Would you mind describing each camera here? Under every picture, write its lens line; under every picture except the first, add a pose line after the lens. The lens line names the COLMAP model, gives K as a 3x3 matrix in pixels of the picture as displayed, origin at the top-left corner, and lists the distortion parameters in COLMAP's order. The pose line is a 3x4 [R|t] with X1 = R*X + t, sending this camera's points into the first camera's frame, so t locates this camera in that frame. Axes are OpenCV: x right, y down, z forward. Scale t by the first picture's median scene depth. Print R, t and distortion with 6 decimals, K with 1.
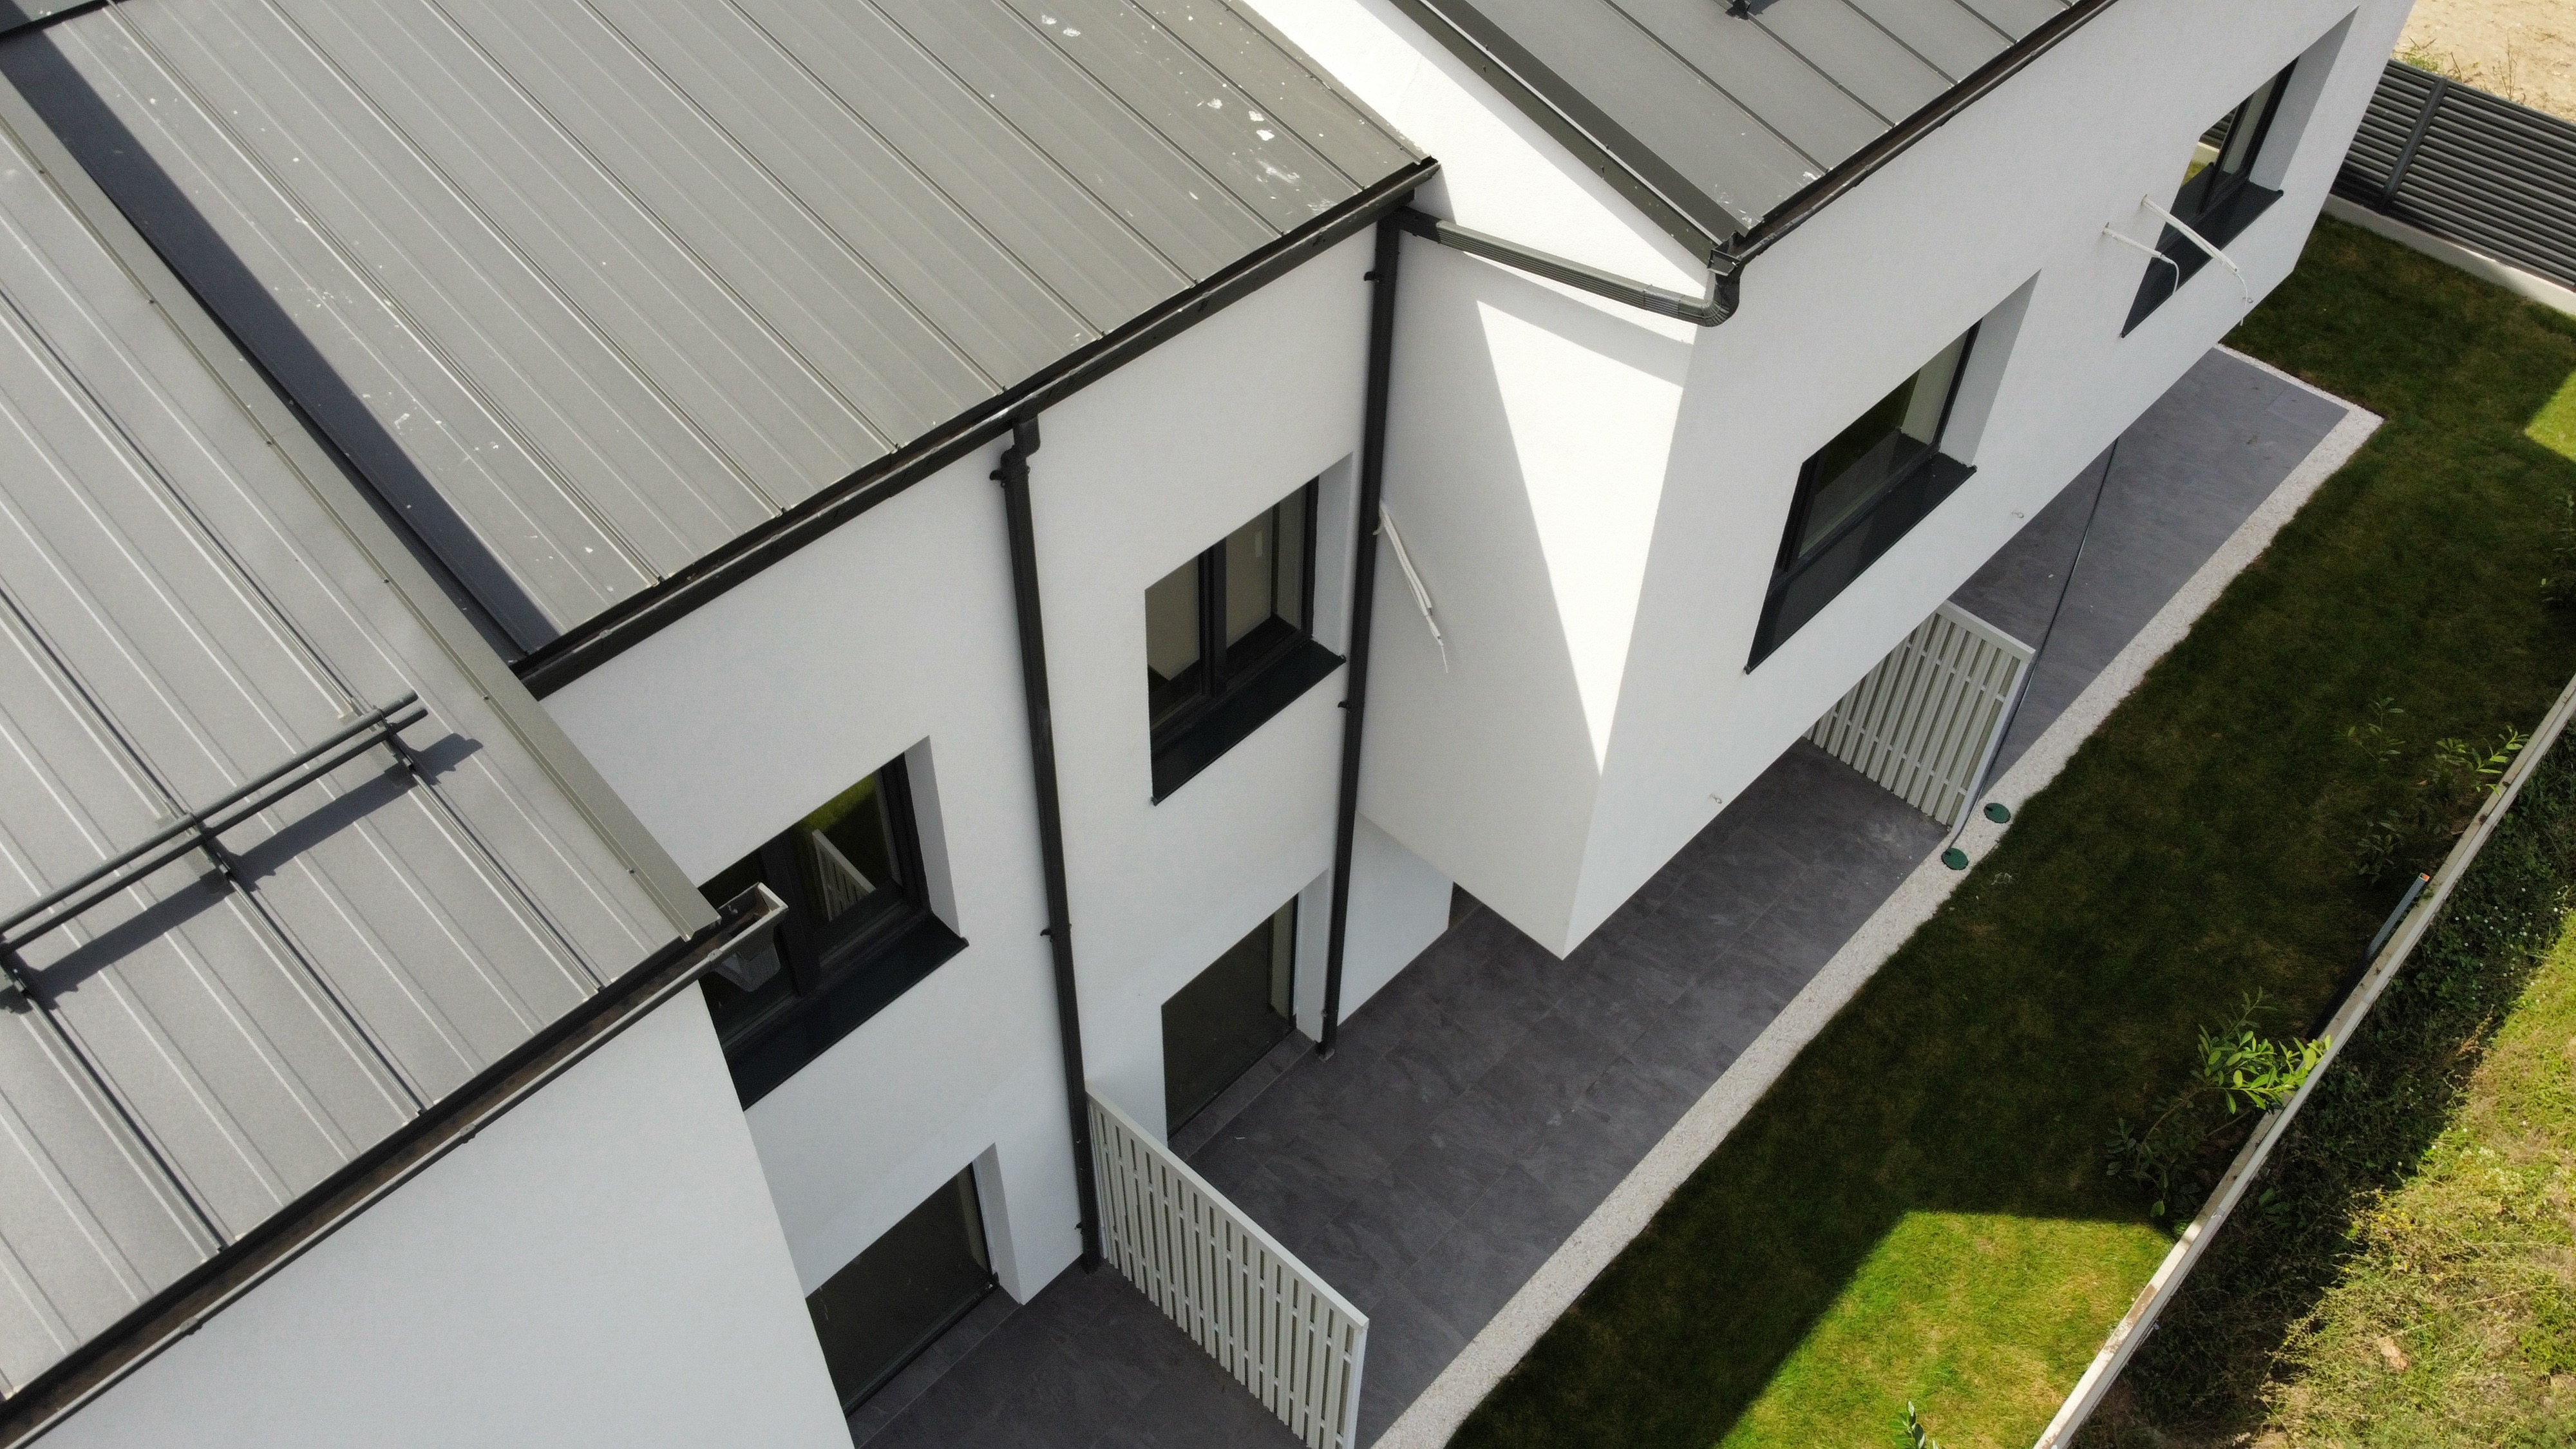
lens RADIAL K [[1960.3, 0, 1289.7], [0, 1960.3, 719.0], [0, 0, 1]] dist [-0.010756, 0.005752]
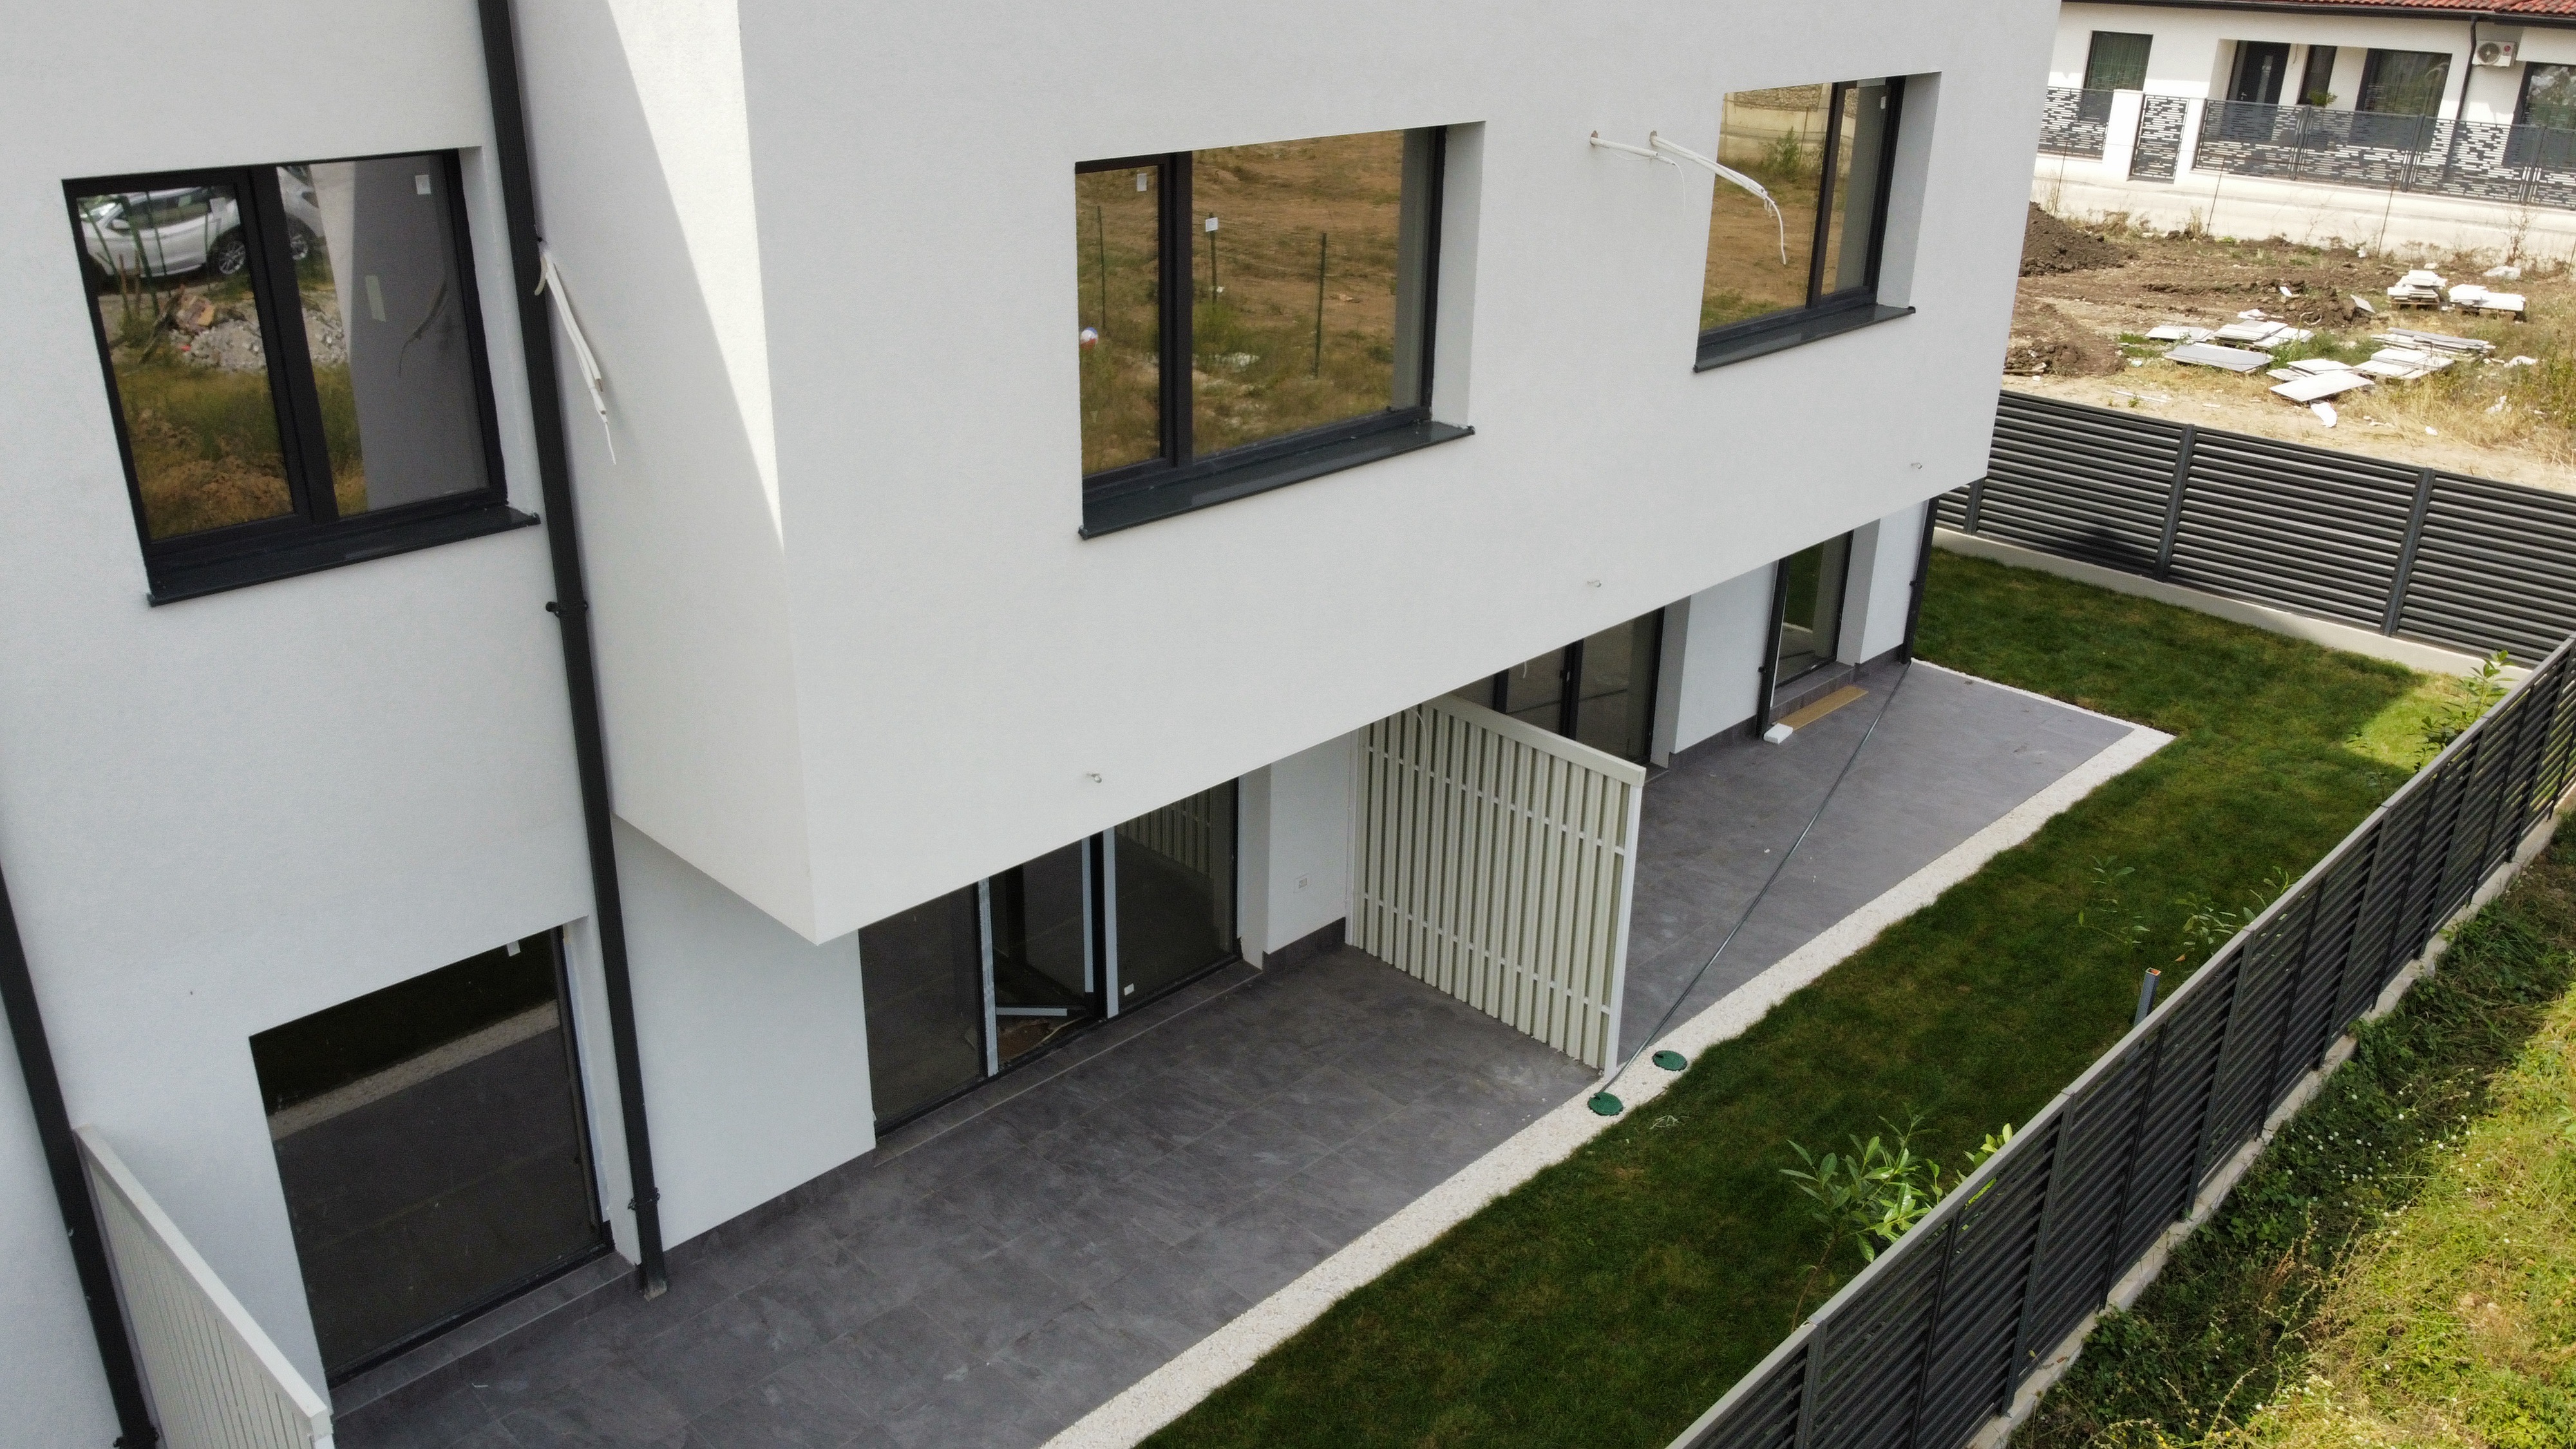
lens RADIAL K [[1960.3, 0, 1296.2], [0, 1960.3, 718.8], [0, 0, 1]] dist [-0.010756, 0.005752]
pose [[0.999907, 0.002614, -0.013372, 0.241153], [-0.007764, 0.915805, -0.401548, 0.247530], [0.011197, 0.401614, 0.915740, 0.266696]]
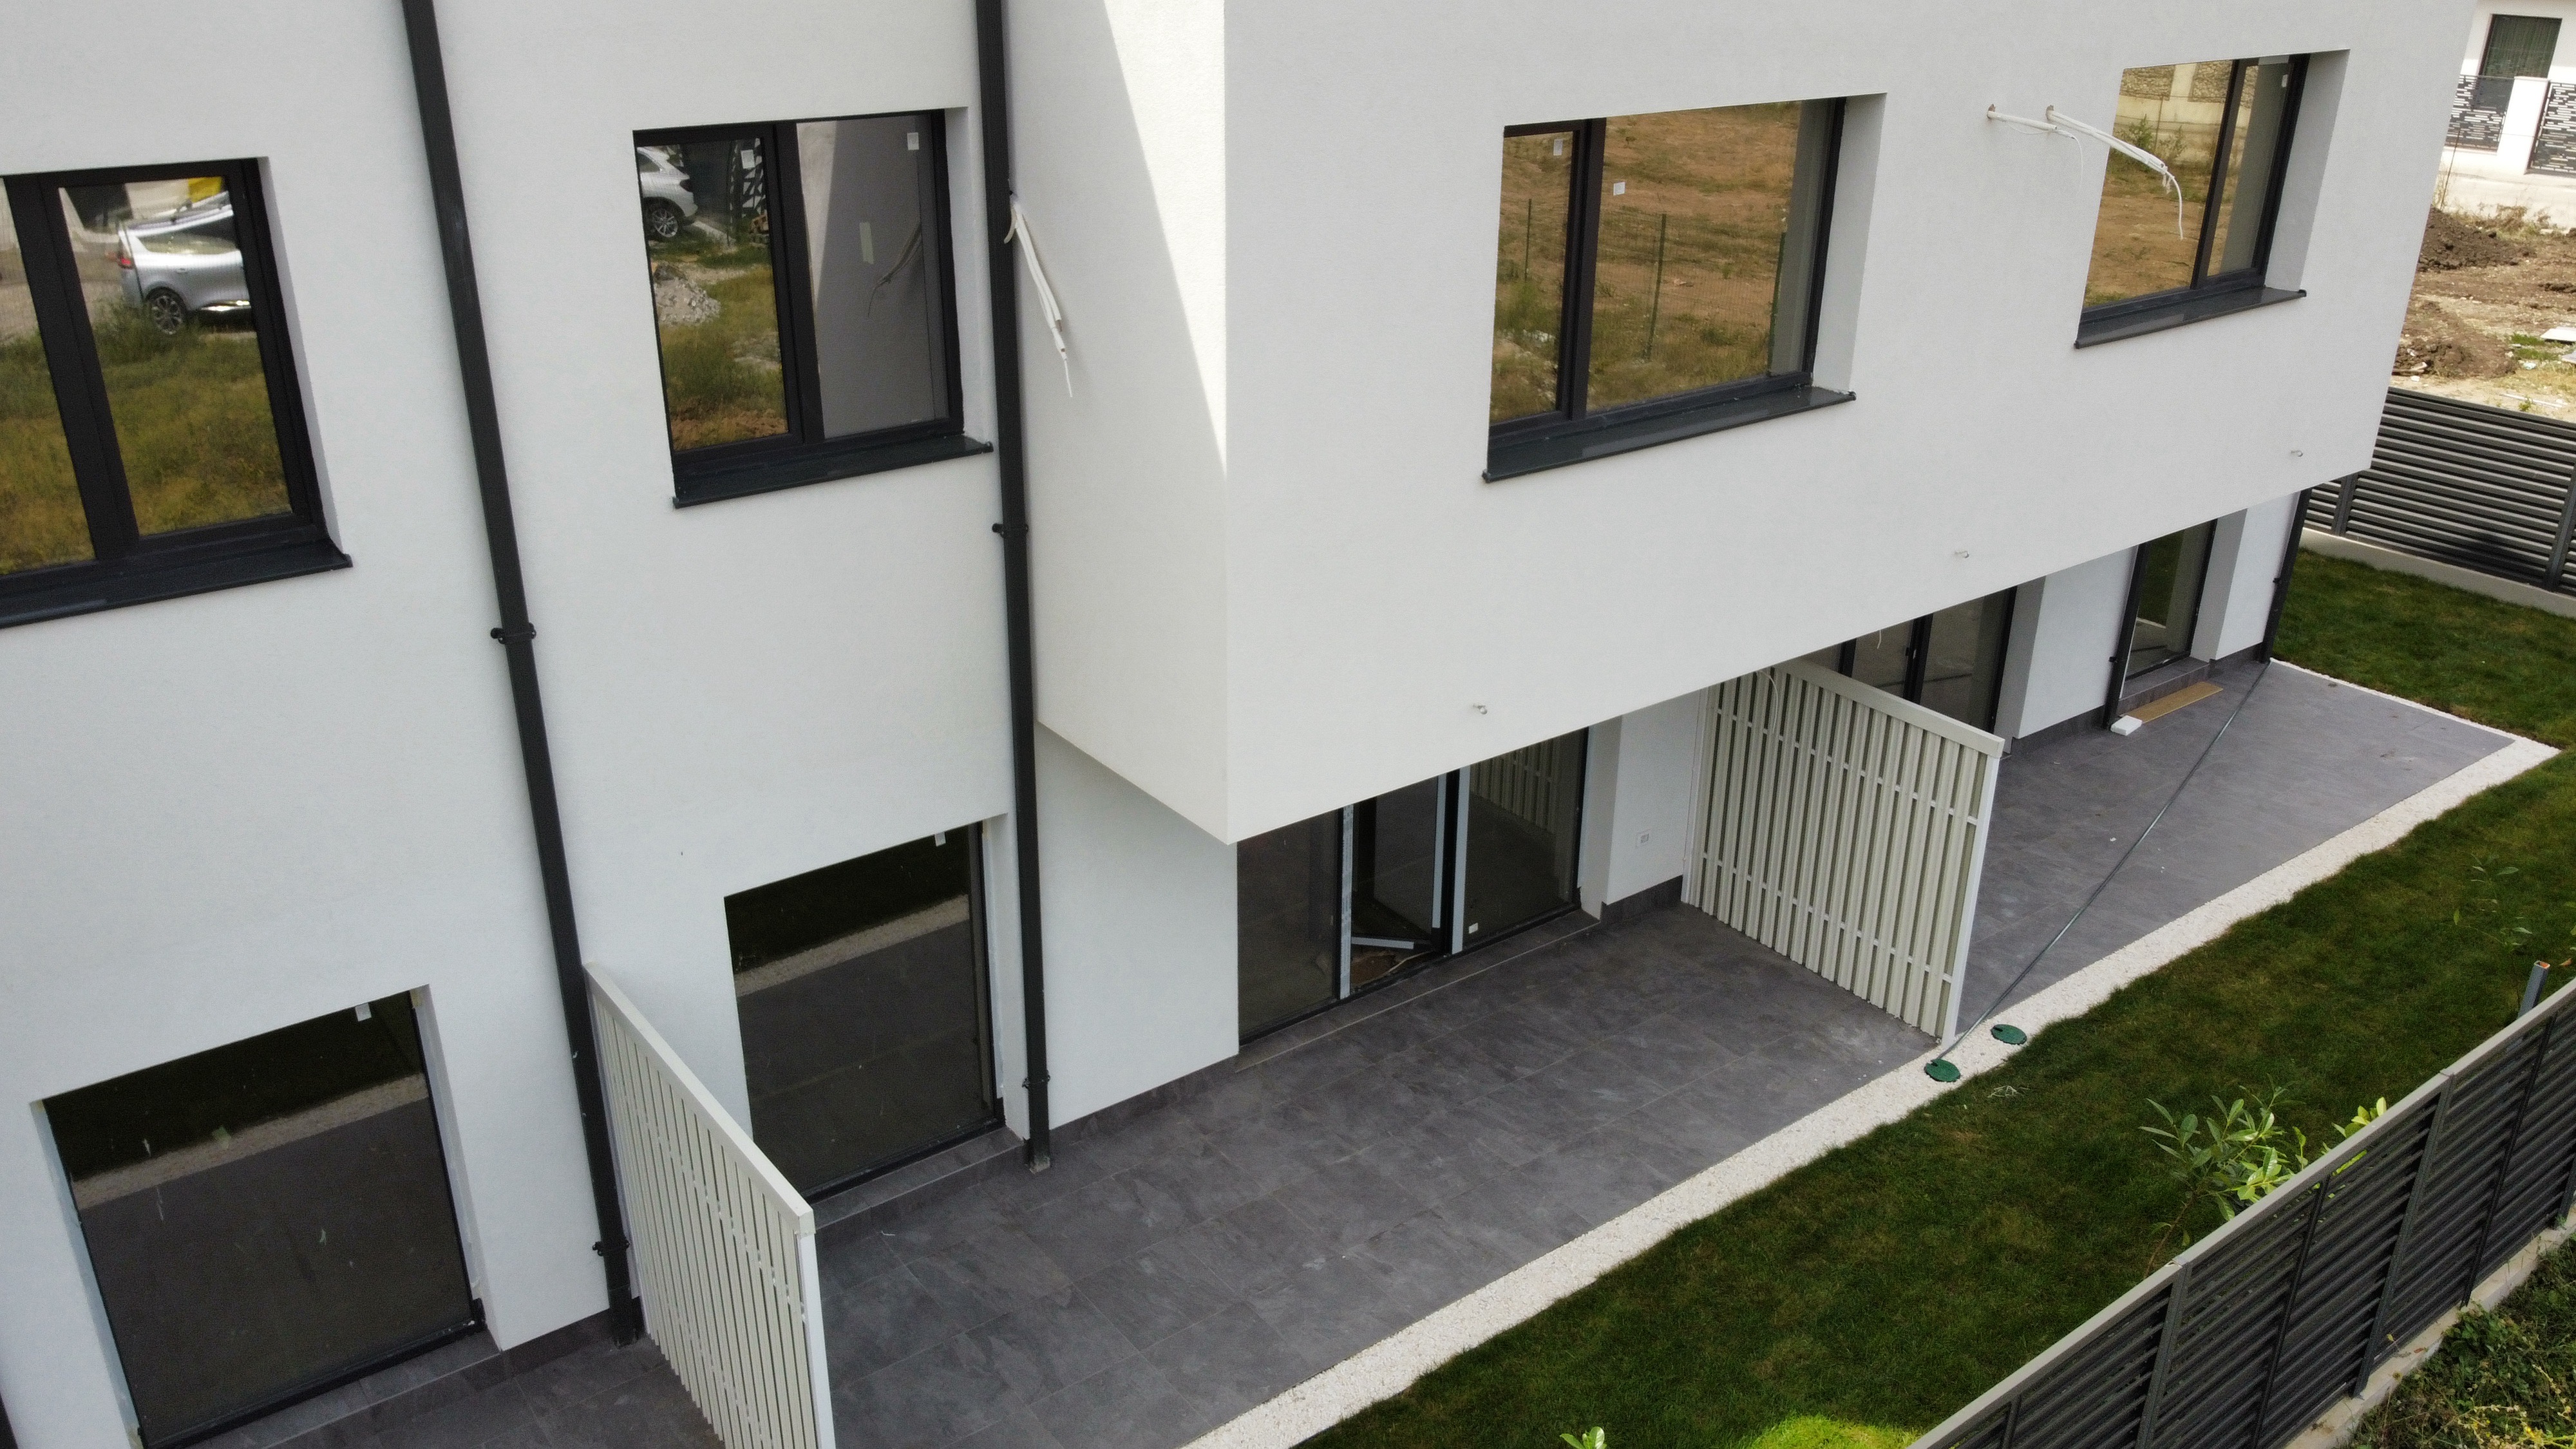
lens RADIAL K [[1960.3, 0, 1292.7], [0, 1960.3, 721.0], [0, 0, 1]] dist [-0.010756, 0.005752]
pose [[0.986001, 0.053513, -0.157922, 0.213232], [-0.111578, 0.915552, -0.386412, 0.278800], [0.123907, 0.398623, 0.908706, 0.238866]]
